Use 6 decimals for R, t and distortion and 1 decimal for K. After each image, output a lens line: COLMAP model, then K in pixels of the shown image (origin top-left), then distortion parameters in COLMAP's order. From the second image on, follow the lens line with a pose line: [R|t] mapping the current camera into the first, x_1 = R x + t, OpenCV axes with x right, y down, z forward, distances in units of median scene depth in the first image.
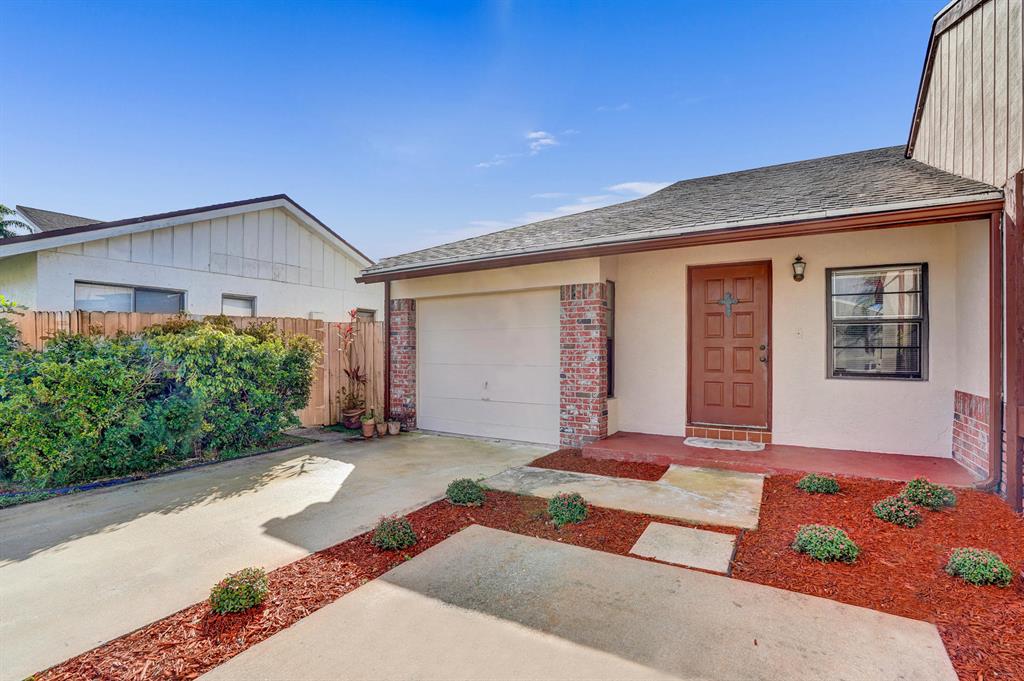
lens RADIAL K [[496.7, 0, 506.6], [0, 496.7, 346.1], [0, 0, 1]] dist [-0.057574, 0.020217]
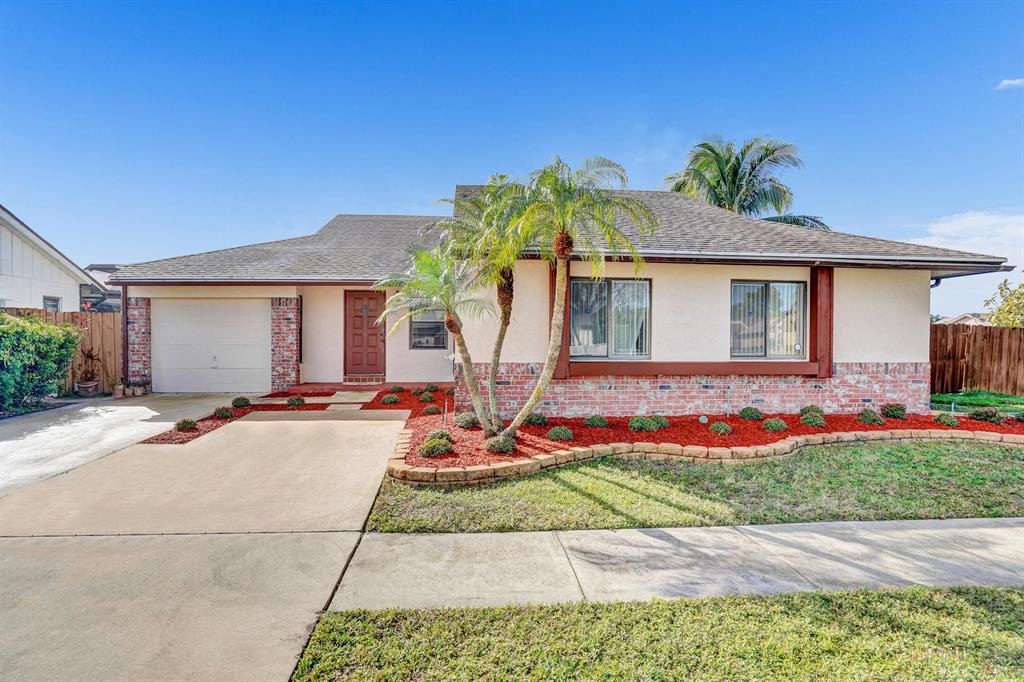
lens RADIAL K [[545.3, 0, 509.0], [0, 545.3, 340.4], [0, 0, 1]] dist [-0.050766, 0.031081]
pose [[0.791665, -0.001204, 0.610954, -0.334795], [-0.007539, 0.999903, 0.011739, -0.002203], [-0.610909, -0.013899, 0.791579, -0.855407]]
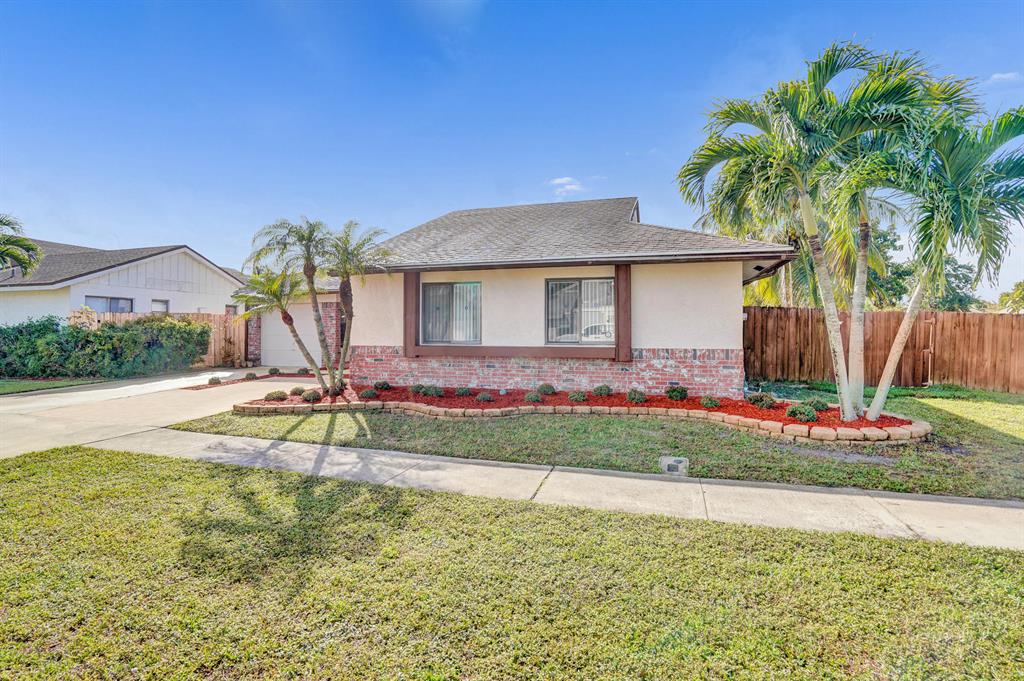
lens RADIAL K [[501.7, 0, 505.3], [0, 501.7, 340.9], [0, 0, 1]] dist [-0.063112, 0.032123]
pose [[0.966273, -0.007232, 0.257417, 0.313375], [0.000167, 0.999623, 0.027458, 0.002670], [-0.257519, -0.026489, 0.965910, -1.457948]]
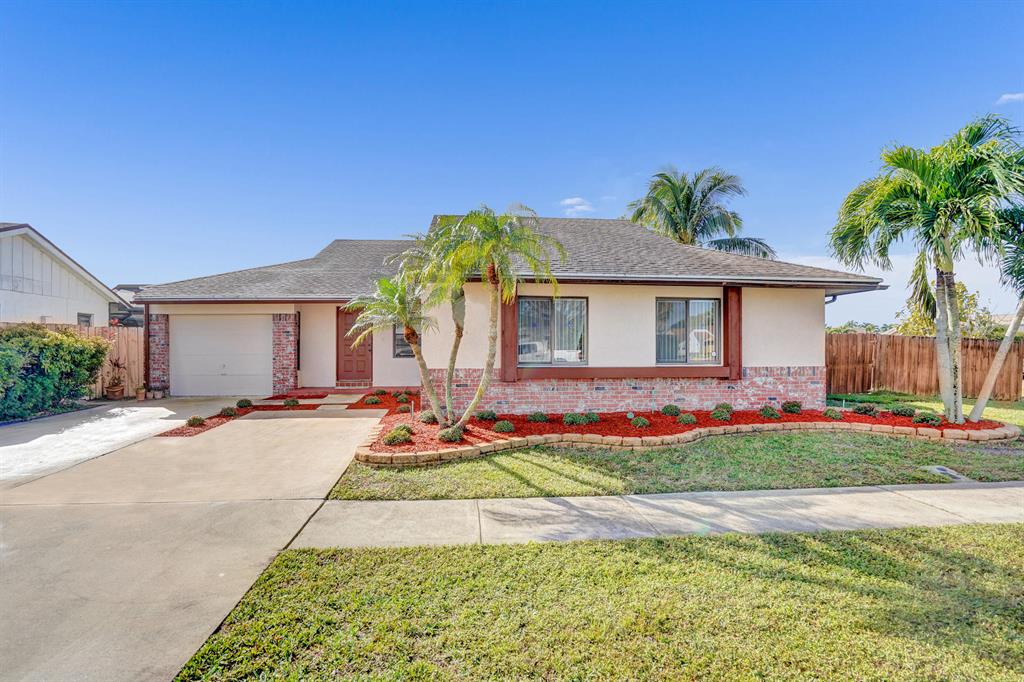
lens RADIAL K [[501.7, 0, 505.3], [0, 501.7, 341.4], [0, 0, 1]] dist [-0.063112, 0.032123]
pose [[0.788315, 0.004995, 0.615252, -0.330203], [-0.002490, 0.999985, -0.004928, -0.003330], [-0.615267, 0.002353, 0.788315, -0.990267]]
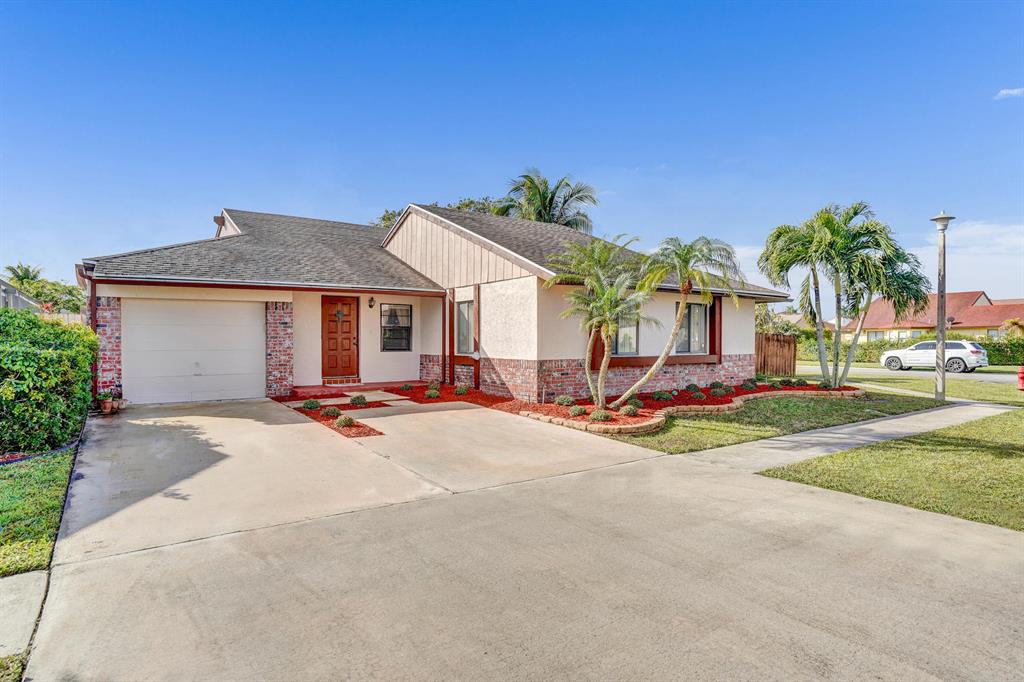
lens RADIAL K [[565.7, 0, 506.4], [0, 565.7, 338.3], [0, 0, 1]] dist [-0.024218, -0.000126]
pose [[0.383573, -0.000803, 0.923510, -1.185316], [-0.005614, 0.999979, 0.003201, -0.006194], [-0.923494, -0.006412, 0.383560, -0.427862]]
